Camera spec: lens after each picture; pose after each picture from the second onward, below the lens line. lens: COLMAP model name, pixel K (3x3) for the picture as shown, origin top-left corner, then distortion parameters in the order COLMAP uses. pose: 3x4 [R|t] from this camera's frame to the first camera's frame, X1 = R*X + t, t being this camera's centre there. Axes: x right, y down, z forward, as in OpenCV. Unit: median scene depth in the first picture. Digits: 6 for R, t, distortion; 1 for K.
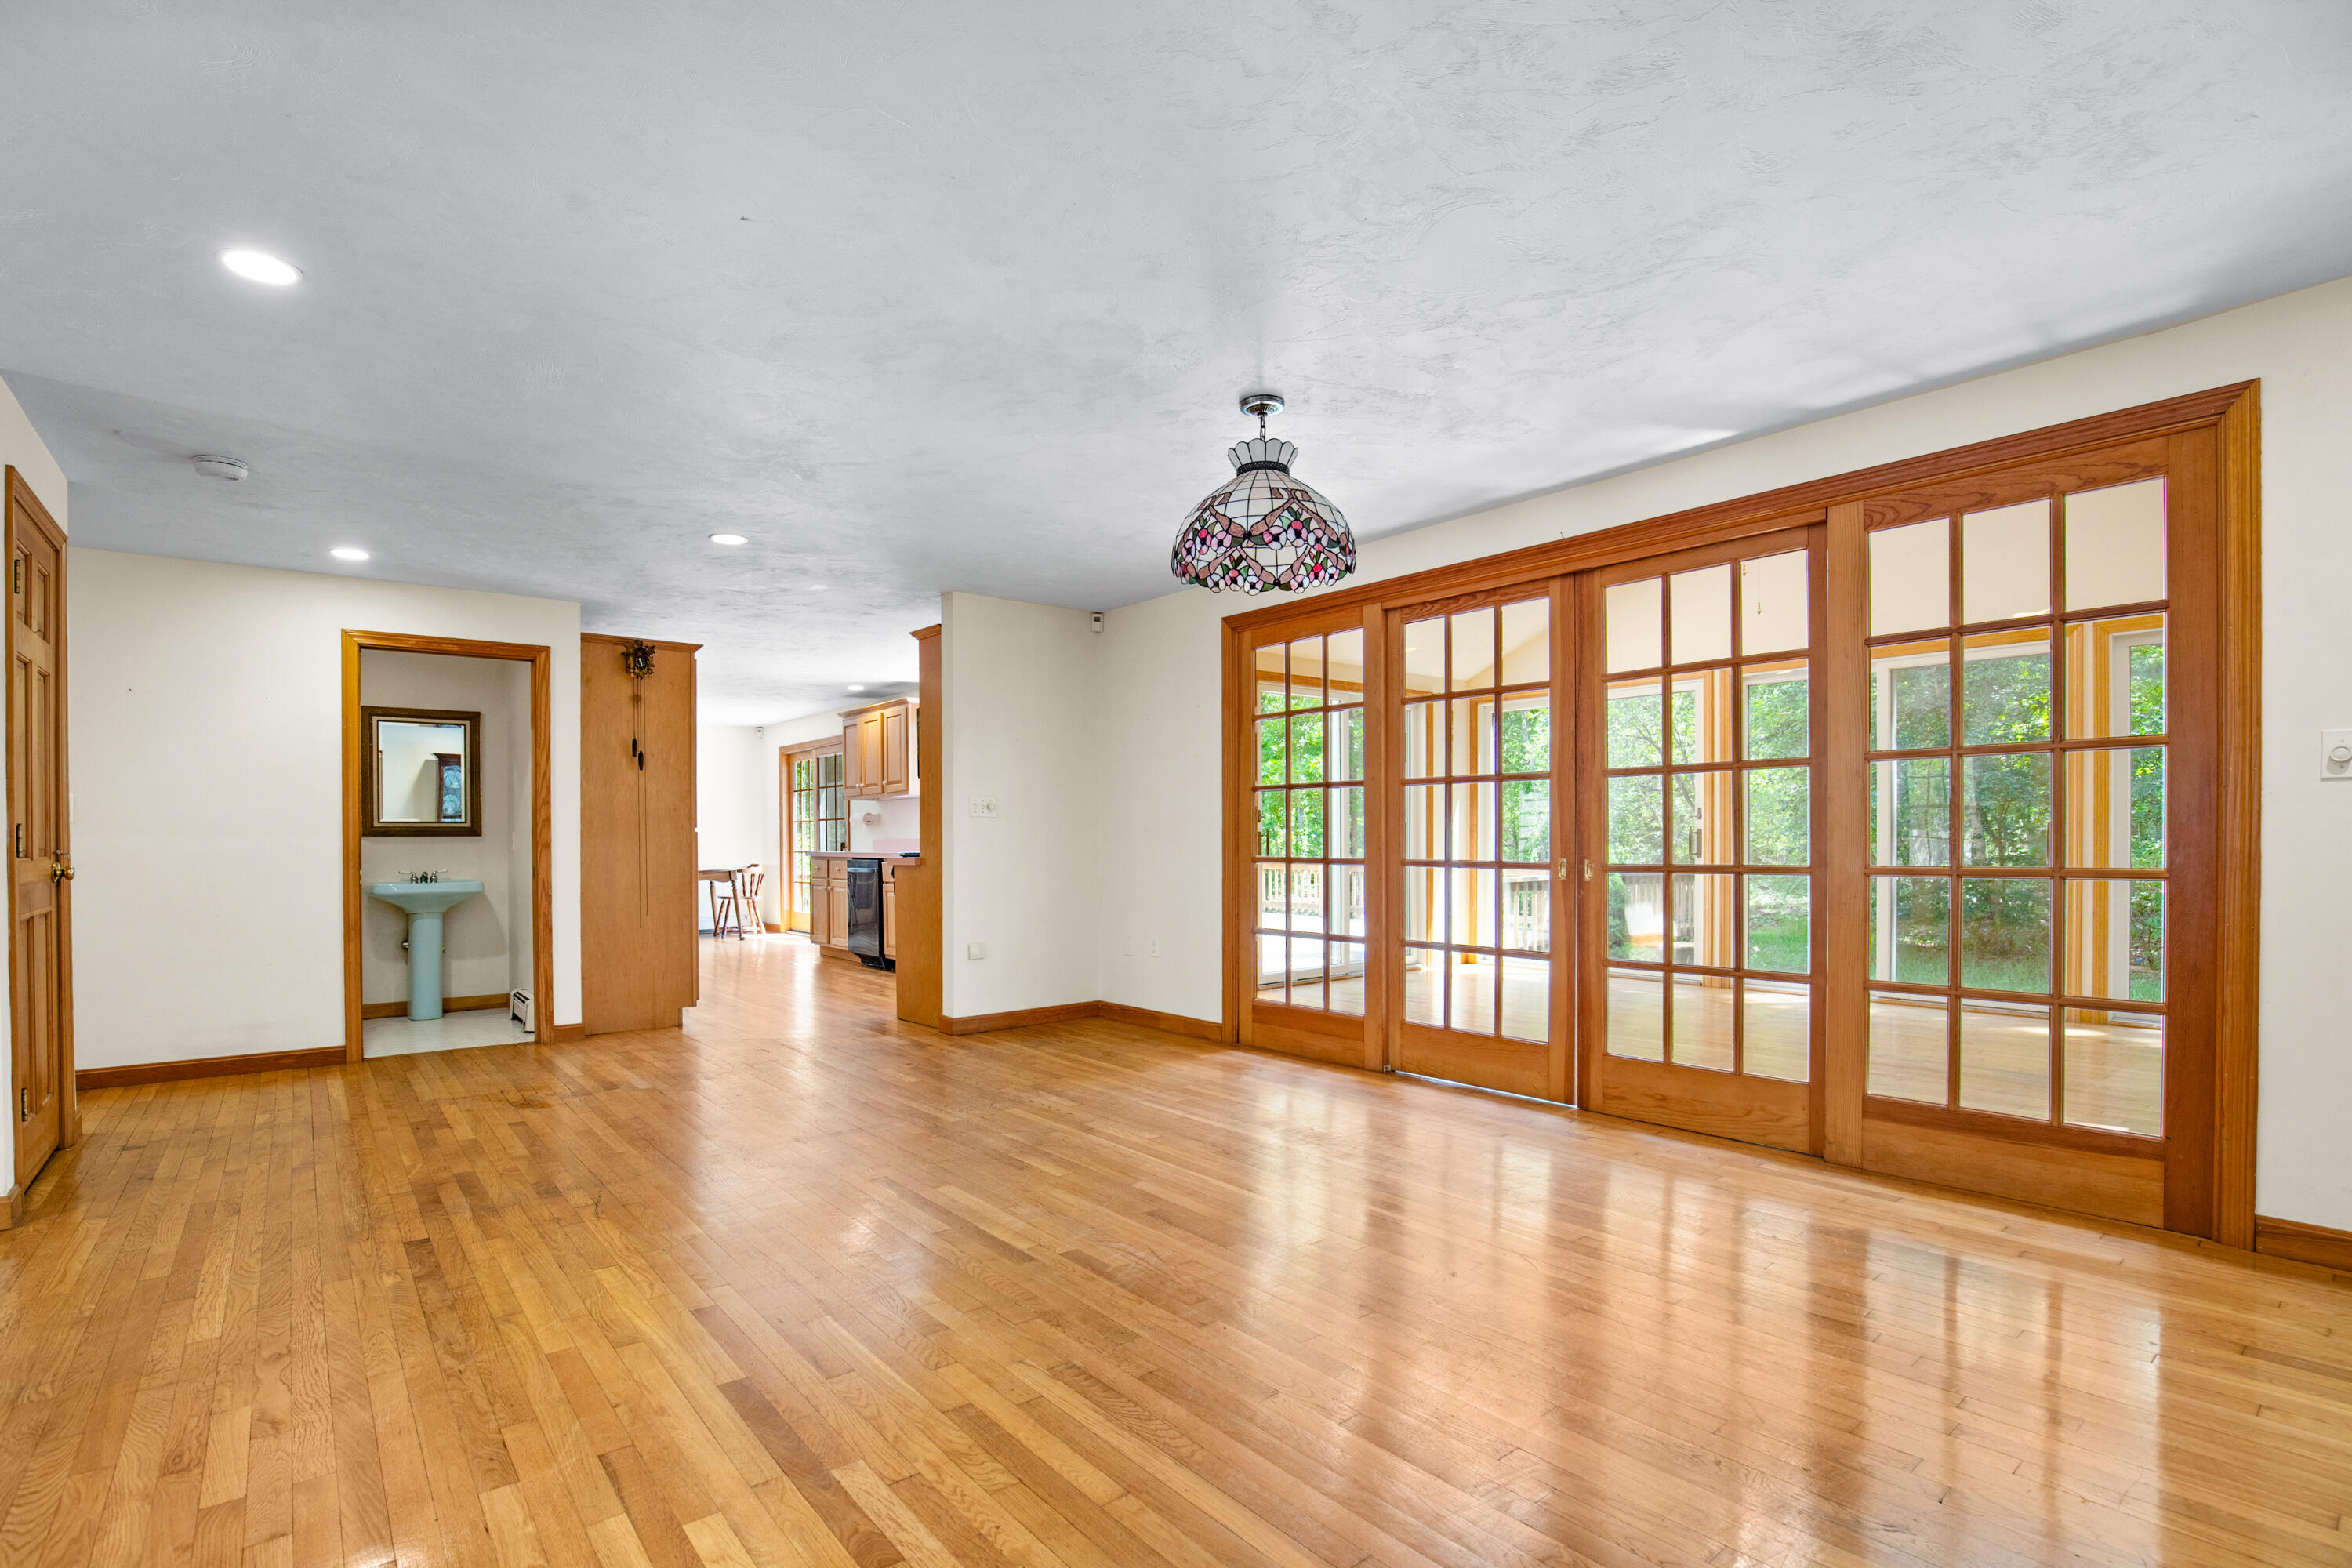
lens RADIAL K [[1098.6, 0, 1175.6], [0, 1098.6, 848.6], [0, 0, 1]] dist [-0.036620, 0.005359]
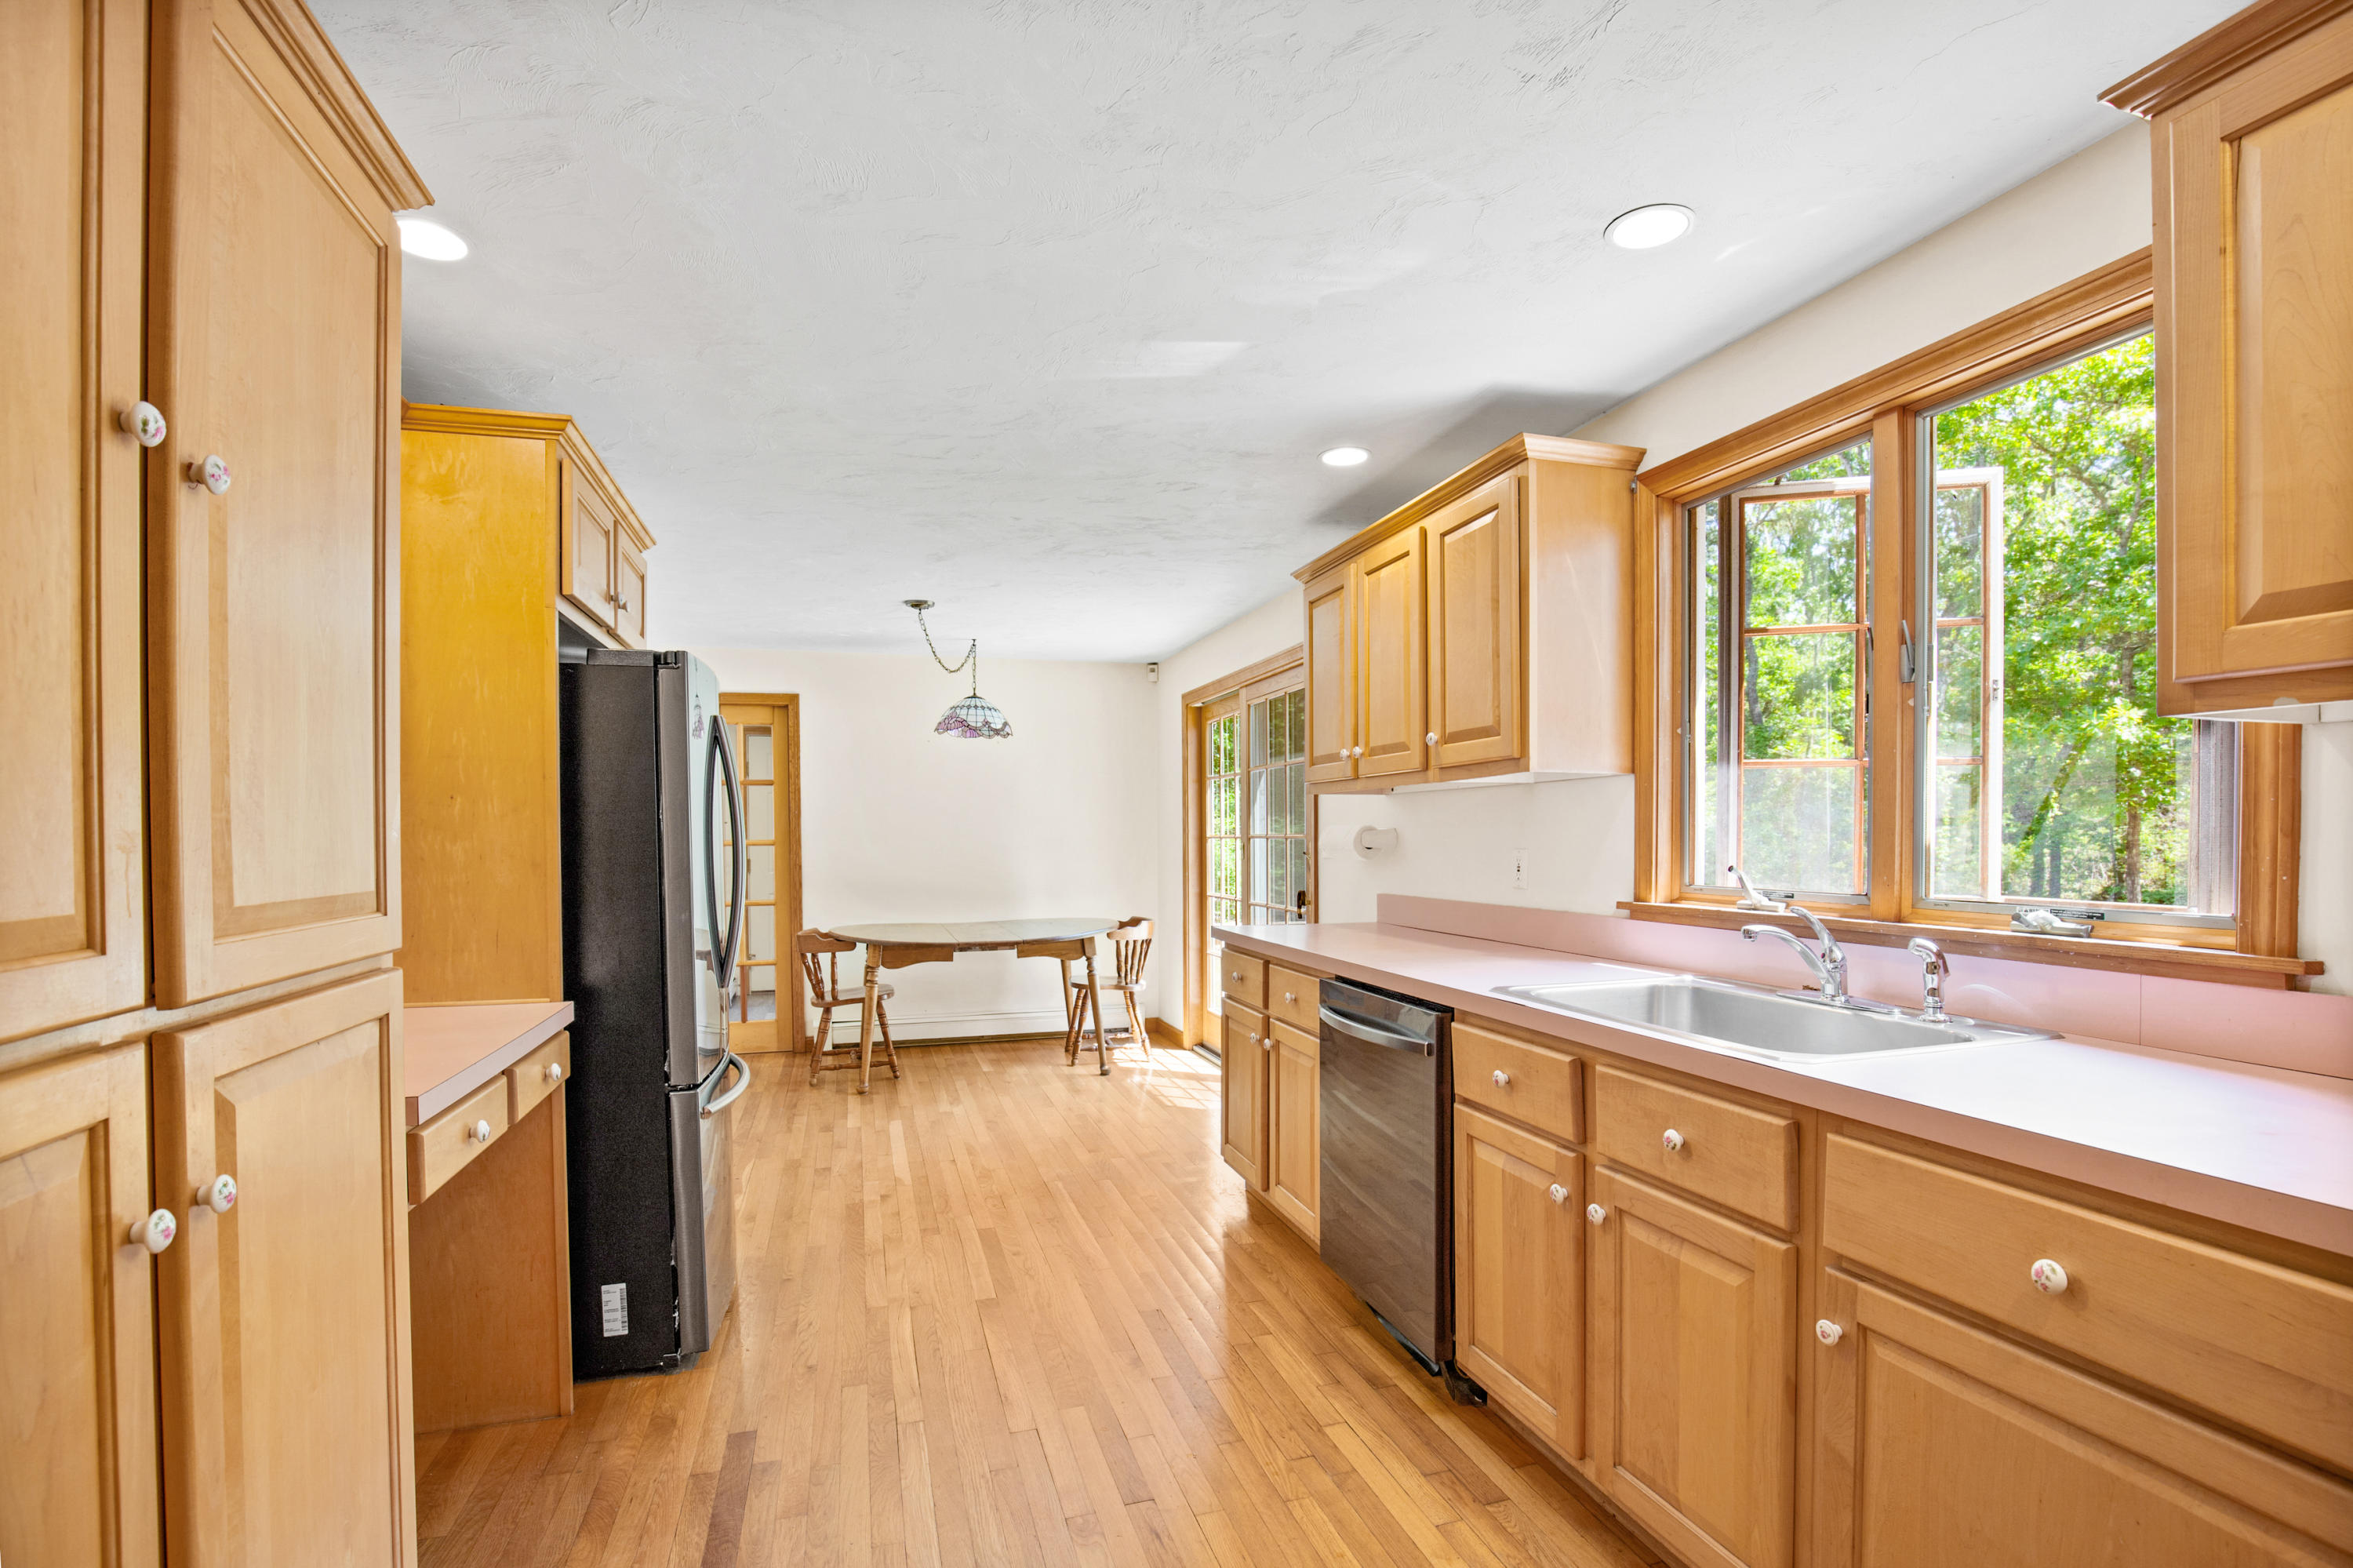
lens RADIAL K [[1099.1, 0, 1176.1], [0, 1099.1, 848.6], [0, 0, 1]] dist [-0.036620, 0.005359]
pose [[0.920734, 0.006367, -0.390138, -0.404311], [-0.003912, 0.999967, 0.007088, -0.057109], [0.390171, -0.005000, 0.920729, 1.300548]]
